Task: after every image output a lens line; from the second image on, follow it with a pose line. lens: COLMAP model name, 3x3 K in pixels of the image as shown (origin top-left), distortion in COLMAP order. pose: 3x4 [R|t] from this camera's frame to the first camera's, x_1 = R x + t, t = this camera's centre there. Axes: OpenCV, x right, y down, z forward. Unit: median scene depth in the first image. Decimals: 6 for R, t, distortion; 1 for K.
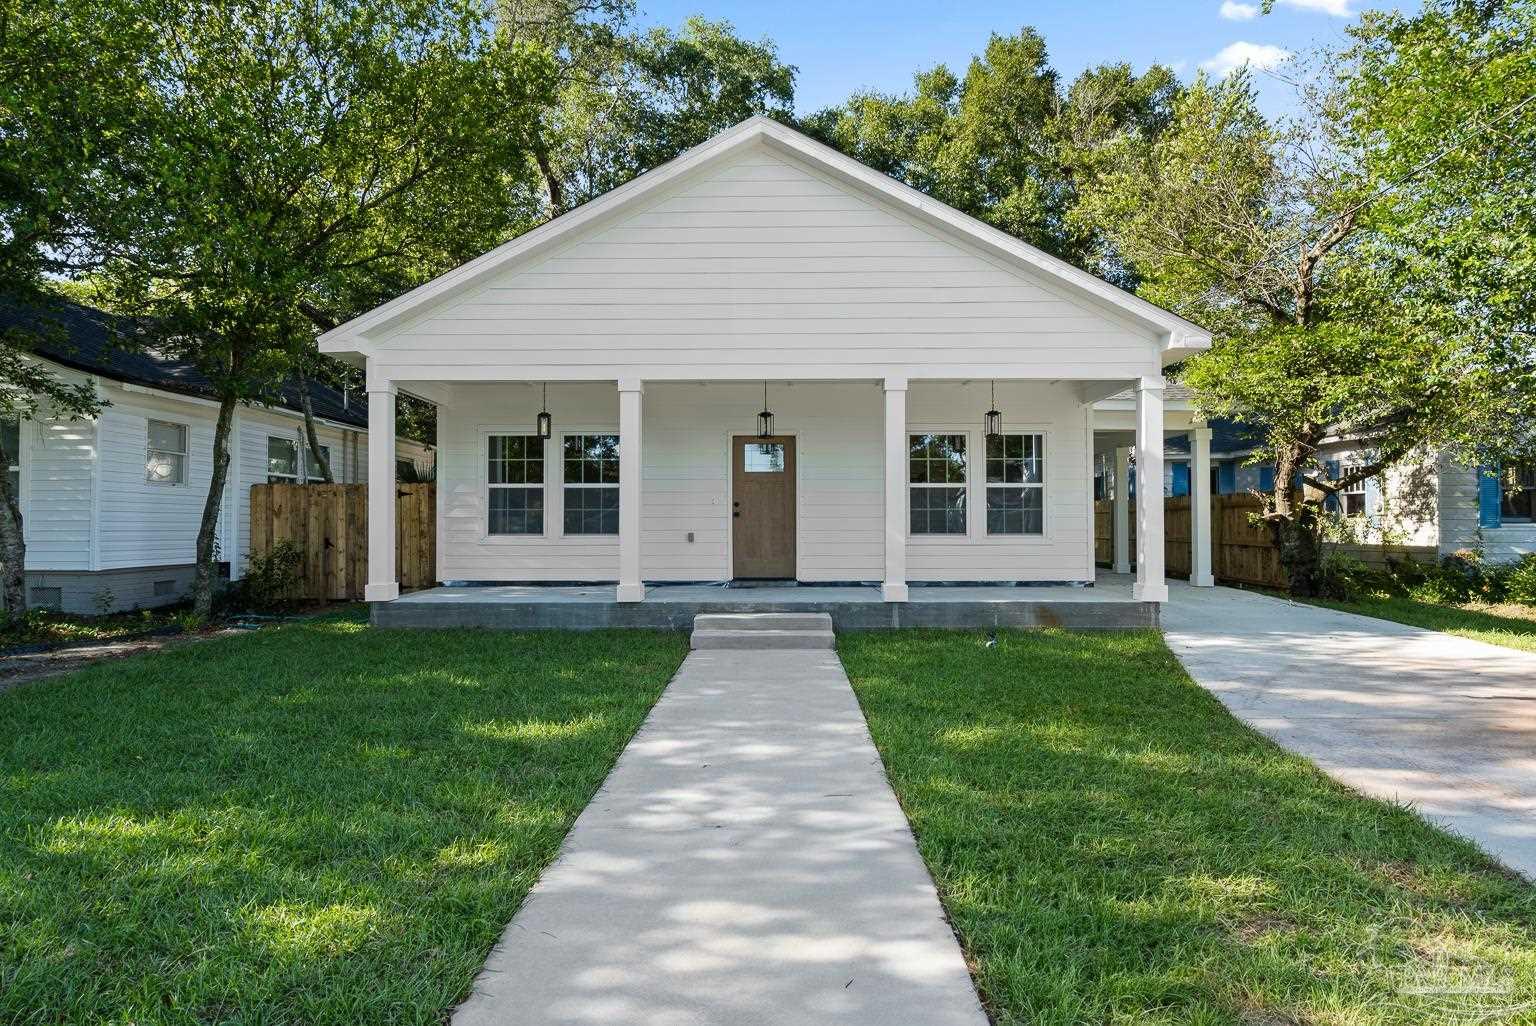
lens RADIAL K [[791.4, 0, 759.4], [0, 791.4, 512.6], [0, 0, 1]] dist [-0.001191, 0.001364]
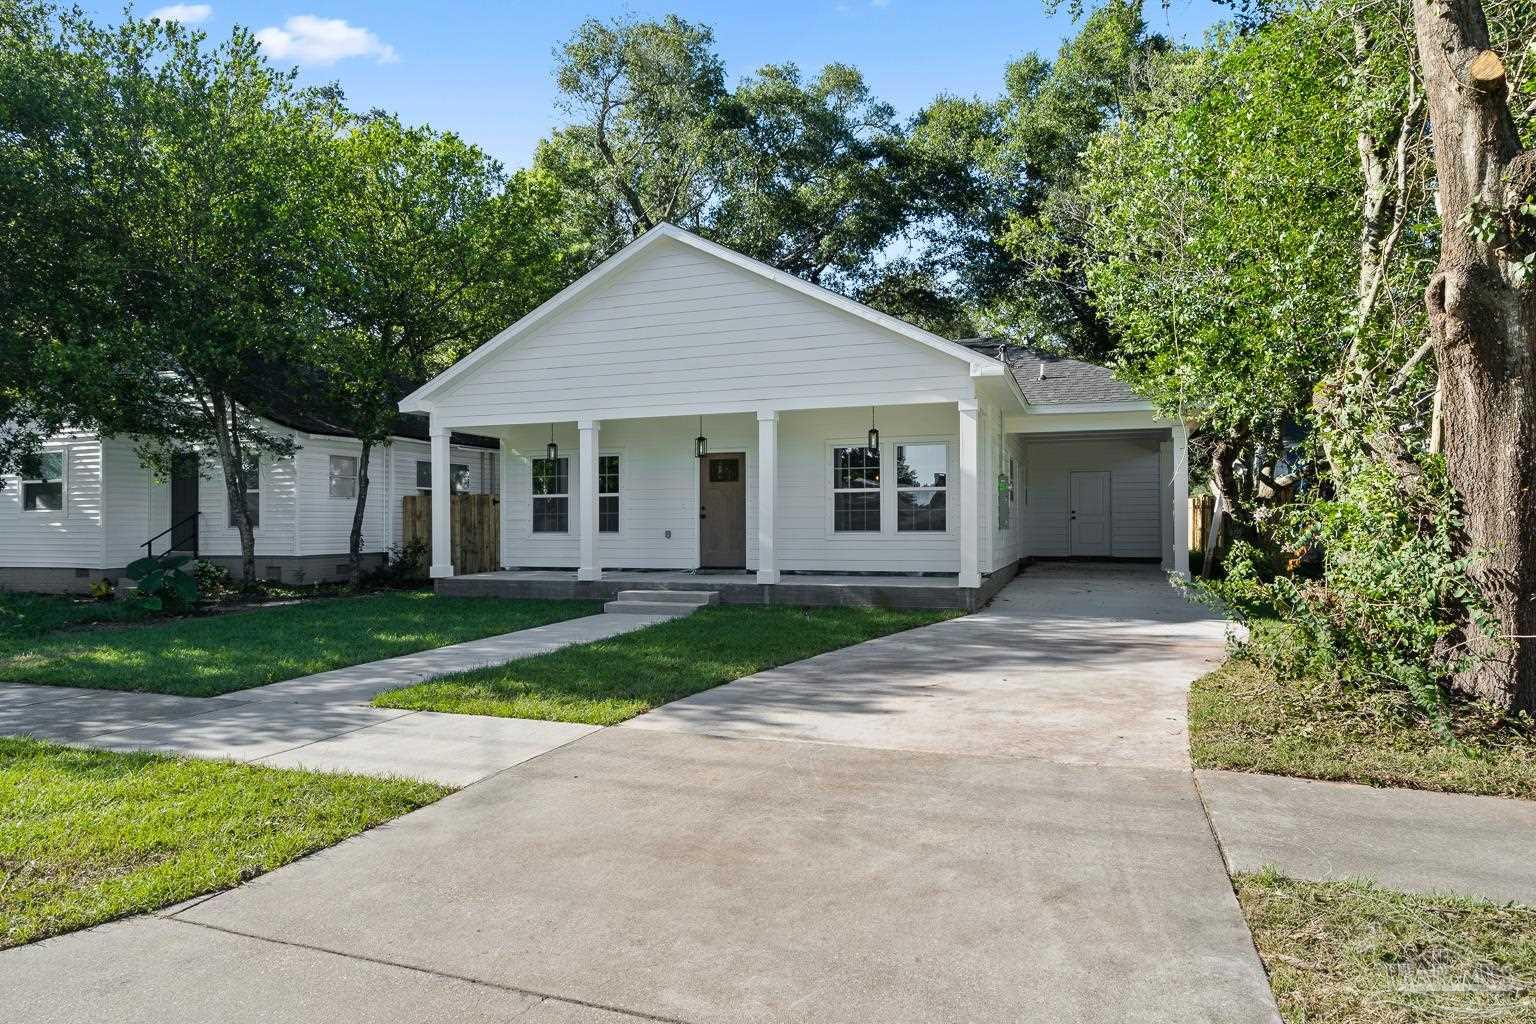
lens RADIAL K [[907.7, 0, 761.7], [0, 907.7, 516.7], [0, 0, 1]] dist [-0.002293, 0.001707]
pose [[0.943204, -0.007040, -0.332140, 0.542175], [0.010069, 0.999922, 0.007399, -0.006663], [0.332062, -0.010323, 0.943201, -0.330306]]
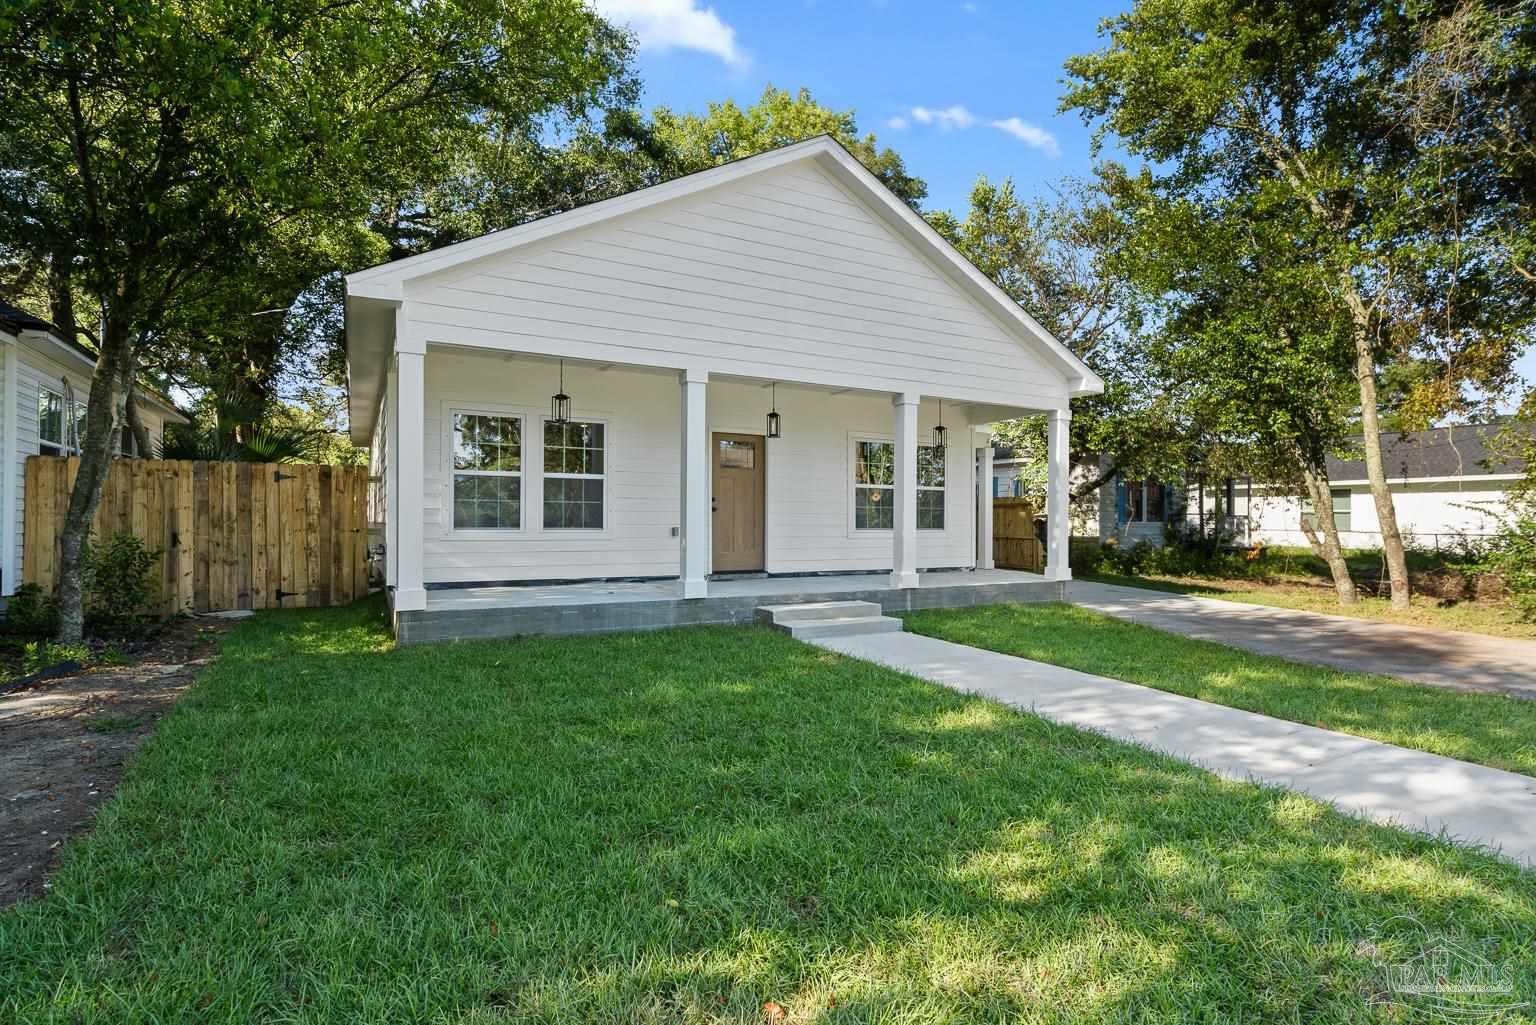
lens RADIAL K [[753.0, 0, 759.0], [0, 753.0, 522.8], [0, 0, 1]] dist [0.003656, 0.000002]
pose [[0.872466, 0.005332, 0.488646, -0.456635], [-0.015546, 0.999737, 0.016848, 0.002354], [-0.488428, -0.022296, 0.872319, 0.125819]]
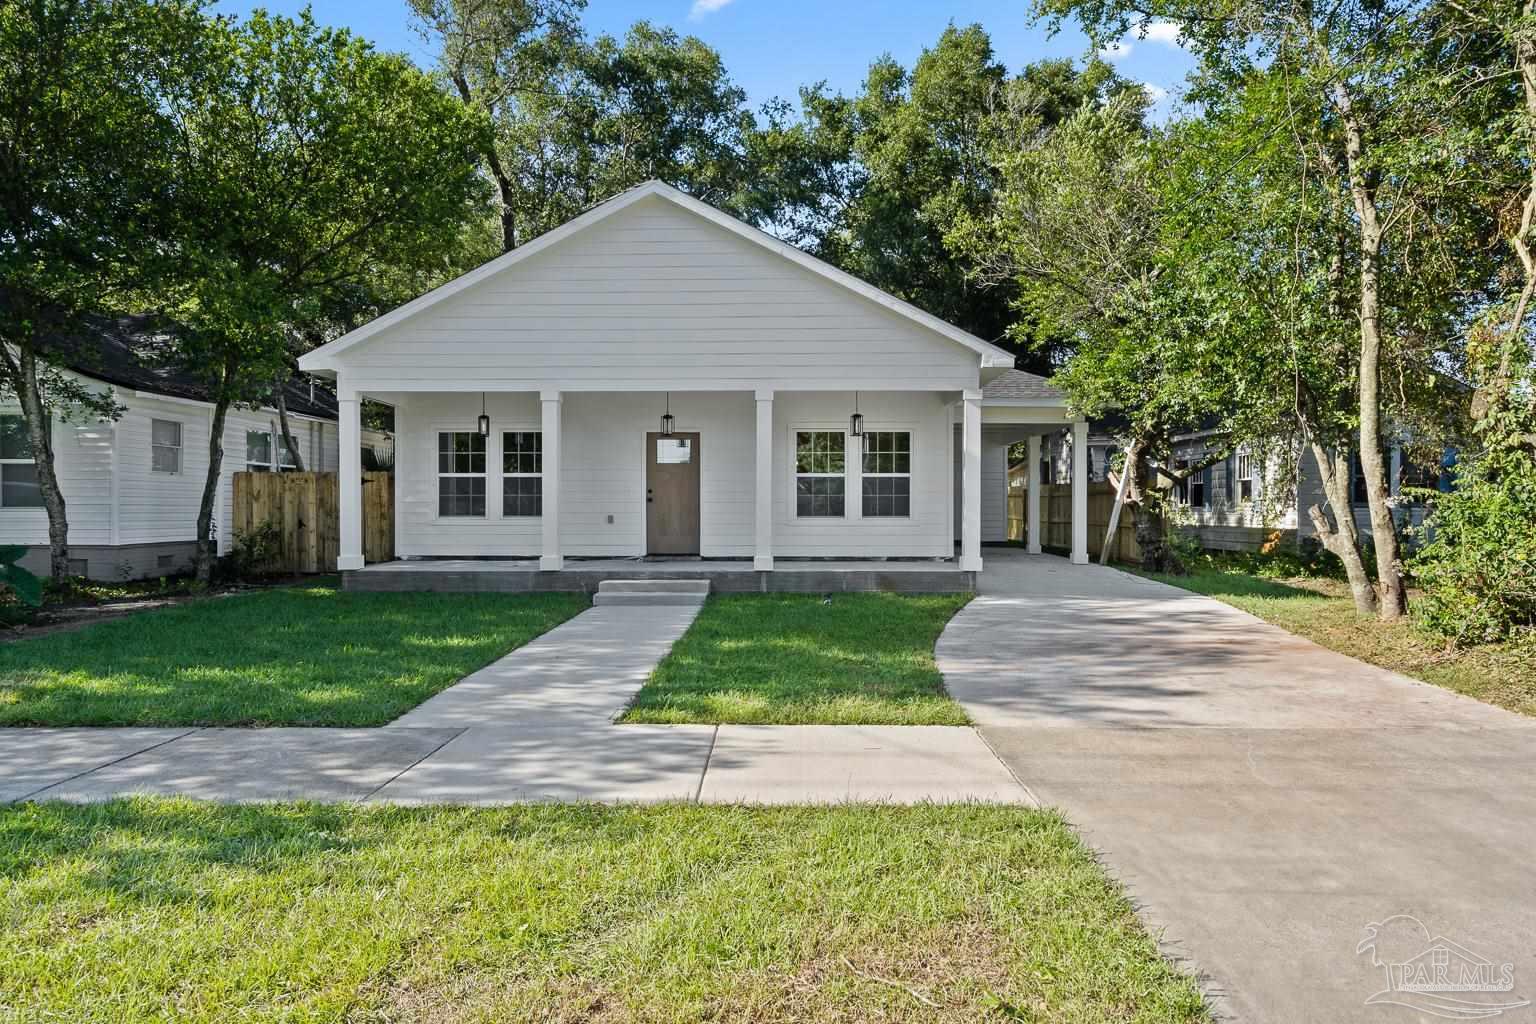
lens RADIAL K [[907.7, 0, 762.5], [0, 907.7, 507.0], [0, 0, 1]] dist [-0.002293, 0.001707]
pose [[0.999983, 0.001570, -0.005594, 0.146554], [-0.001489, 0.999895, 0.014411, -0.006452], [0.005616, -0.014402, 0.999881, -0.347711]]
